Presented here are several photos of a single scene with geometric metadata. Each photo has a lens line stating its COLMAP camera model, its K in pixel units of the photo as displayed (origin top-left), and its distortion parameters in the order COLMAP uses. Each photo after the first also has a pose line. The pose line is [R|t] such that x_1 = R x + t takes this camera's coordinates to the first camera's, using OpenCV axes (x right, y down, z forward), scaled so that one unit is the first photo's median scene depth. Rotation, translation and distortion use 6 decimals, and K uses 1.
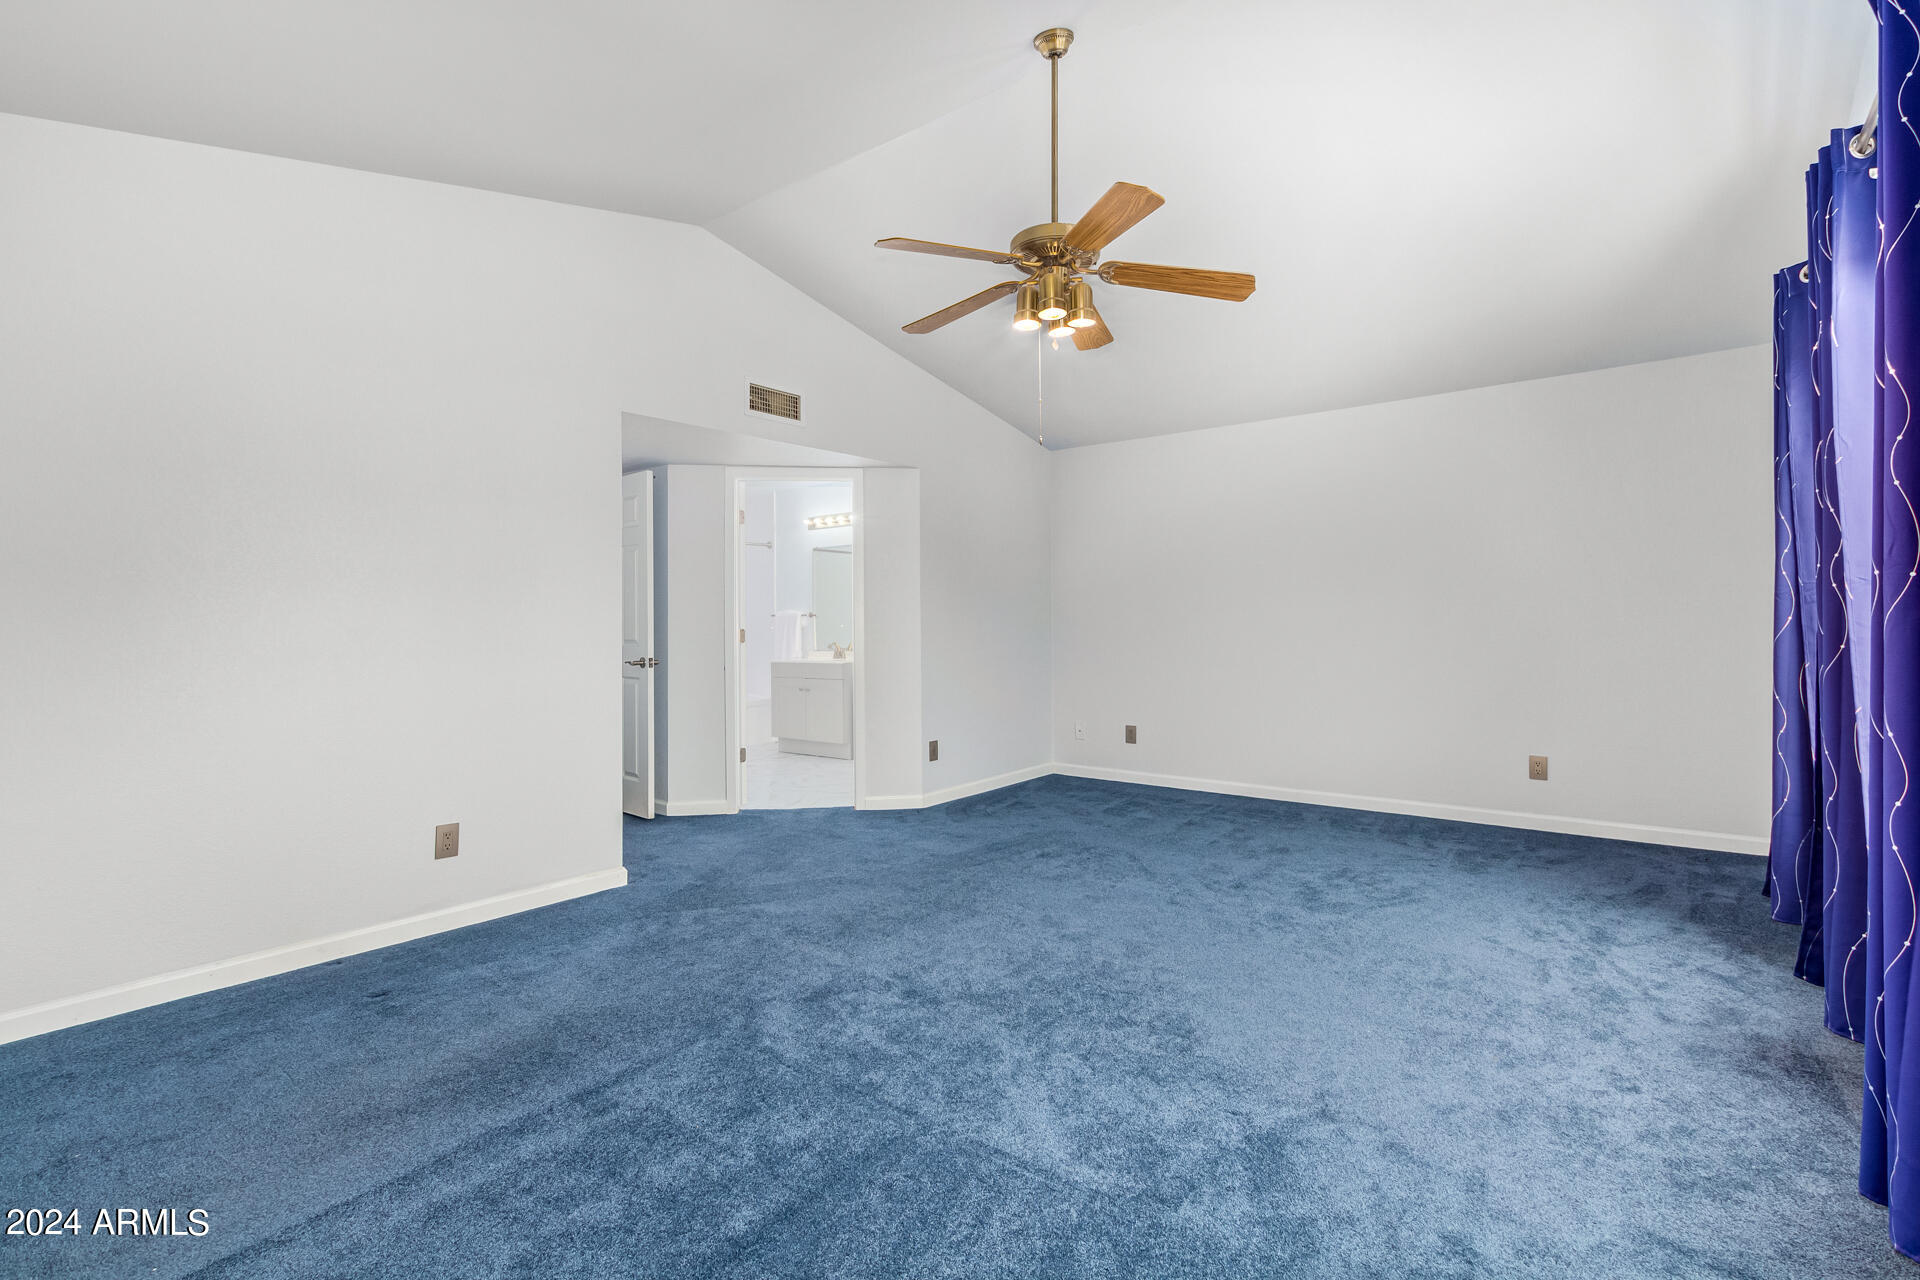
lens RADIAL K [[888.6, 0, 956.7], [0, 888.6, 608.2], [0, 0, 1]] dist [0.007714, -0.000237]
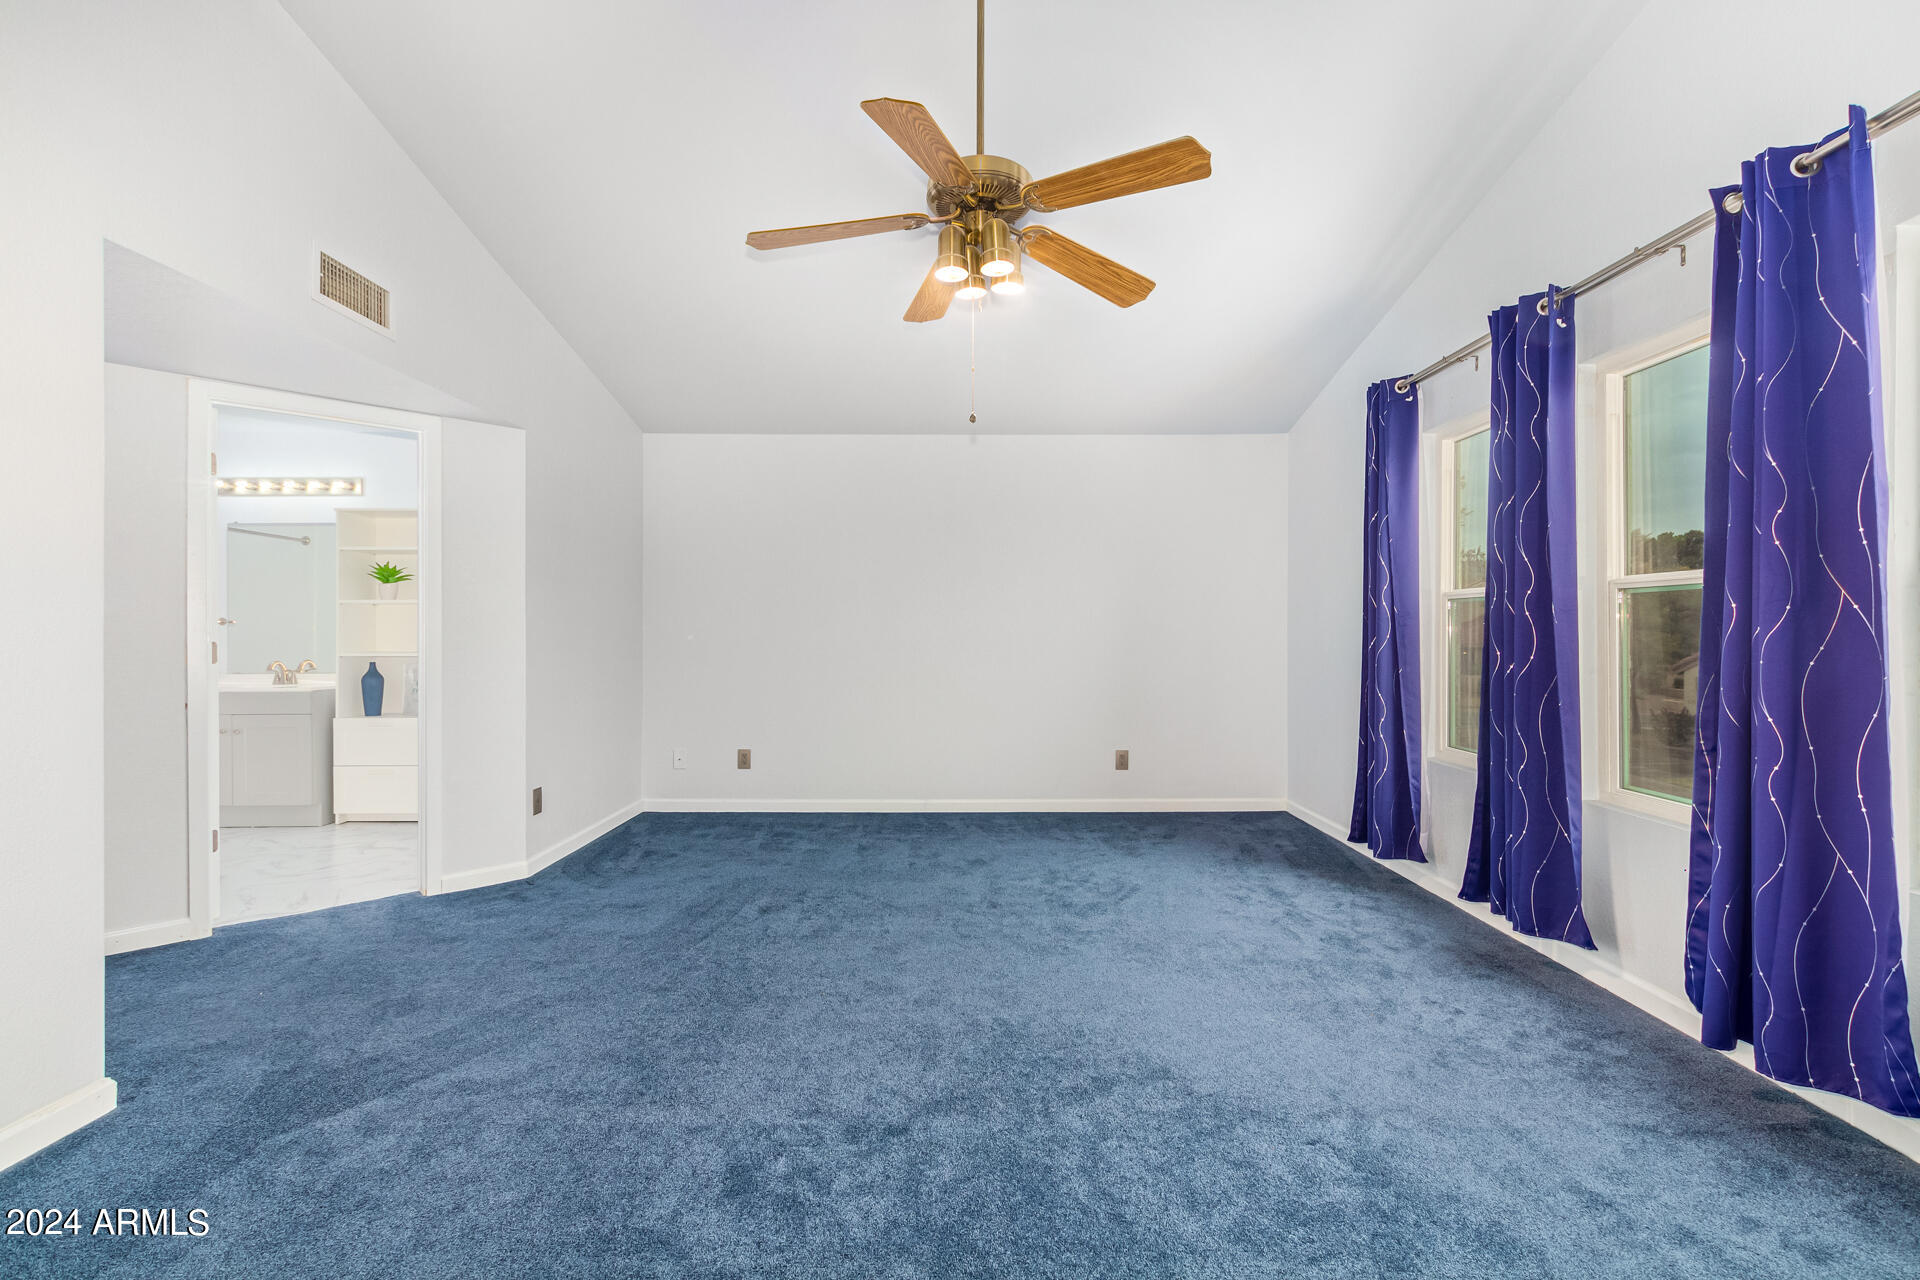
lens RADIAL K [[873.8, 0, 960.0], [0, 873.8, 640.0], [0, 0, 1]] dist [0.016081, -0.008554]
pose [[0.782888, 0.006123, 0.622132, -0.351089], [-0.017475, 0.999773, 0.012150, 0.009434], [-0.621917, -0.020384, 0.782818, 0.302093]]
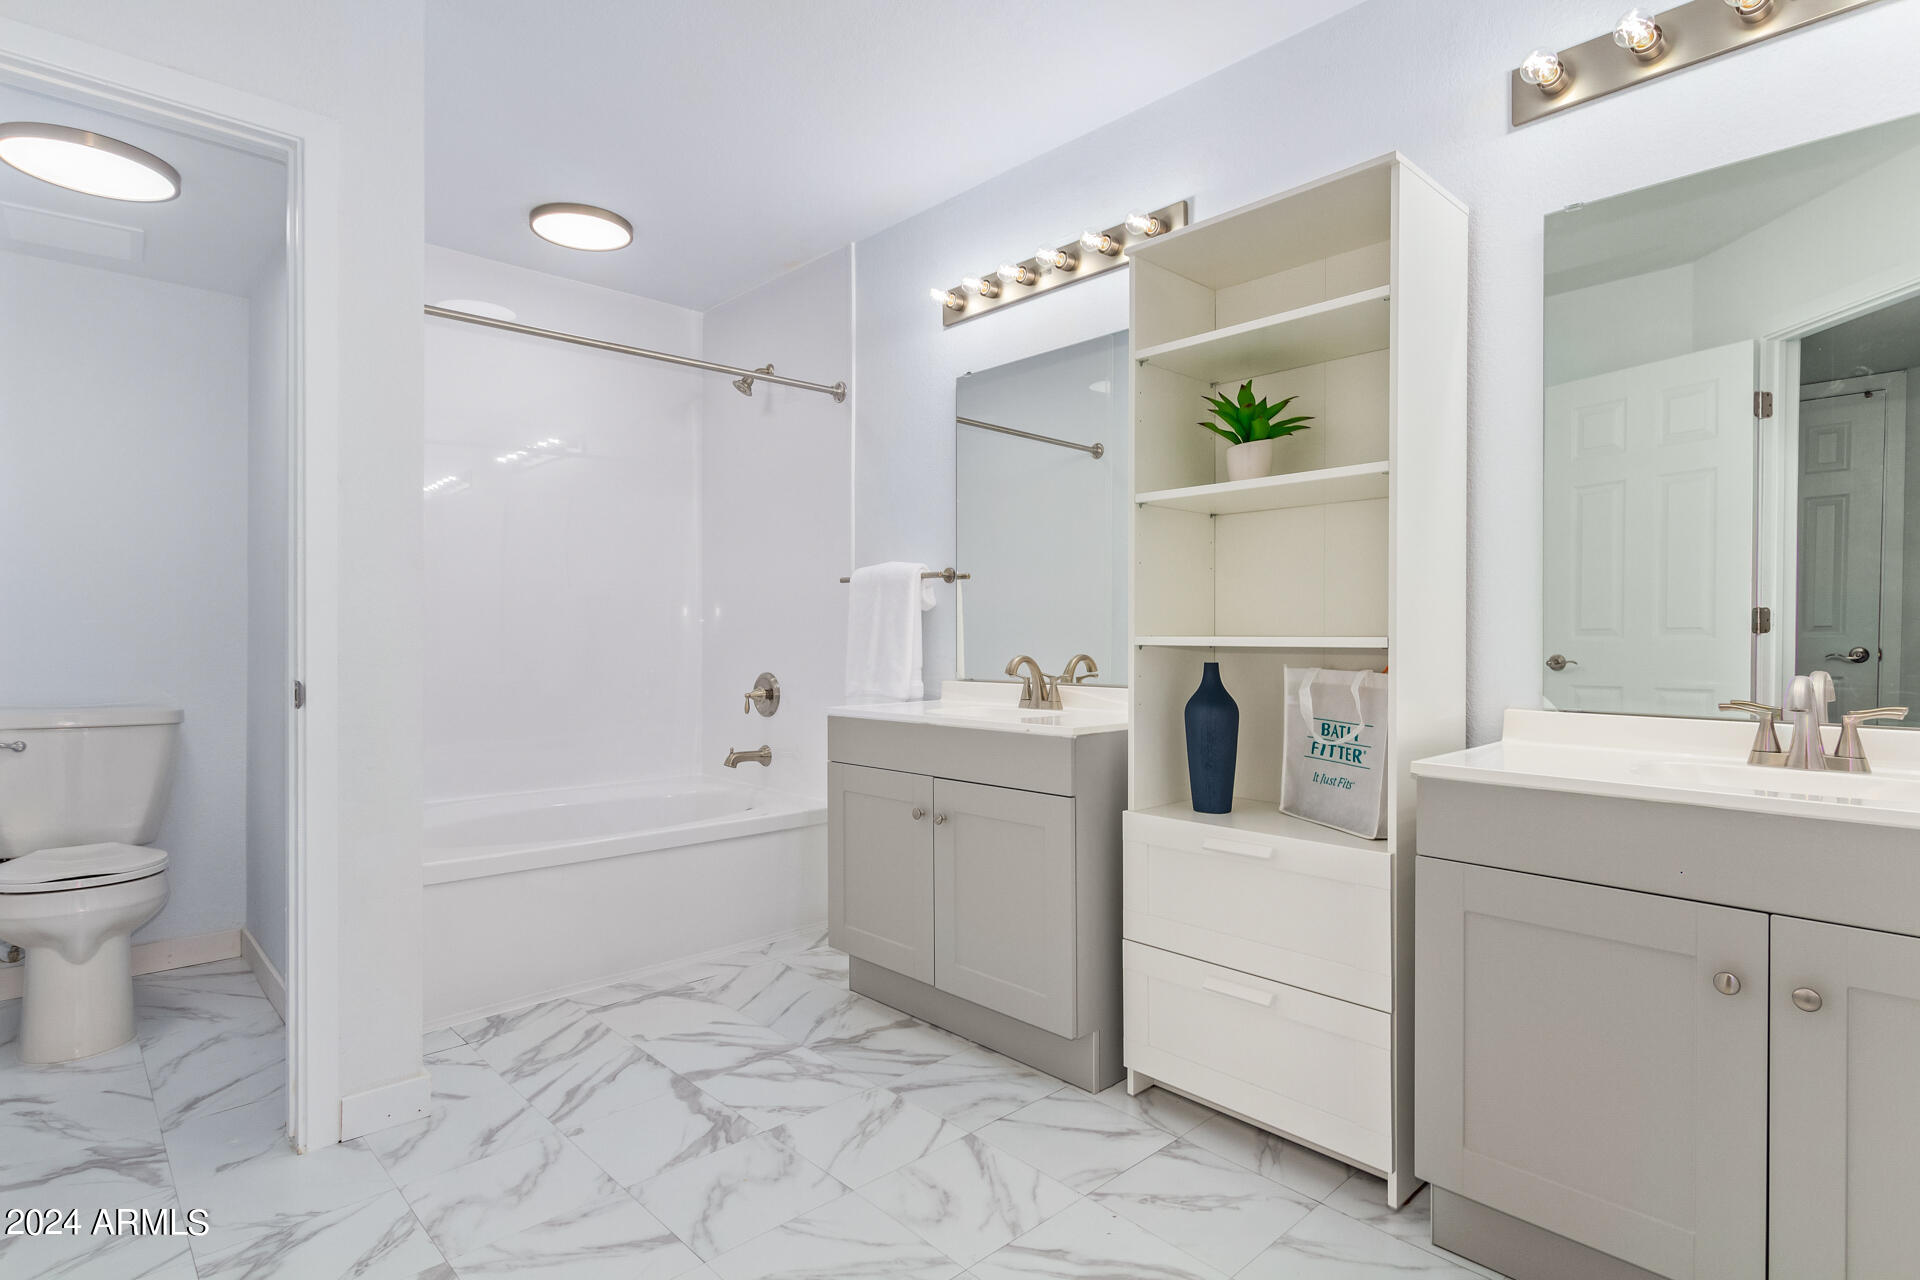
lens RADIAL K [[963.9, 0, 960.0], [0, 963.9, 640.0], [0, 0, 1]] dist [0.000352, -0.000006]
pose [[0.990308, 0.009036, -0.138595, -0.268910], [-0.005519, 0.999653, 0.025744, 0.057367], [0.138780, -0.024730, 0.990014, 1.573611]]
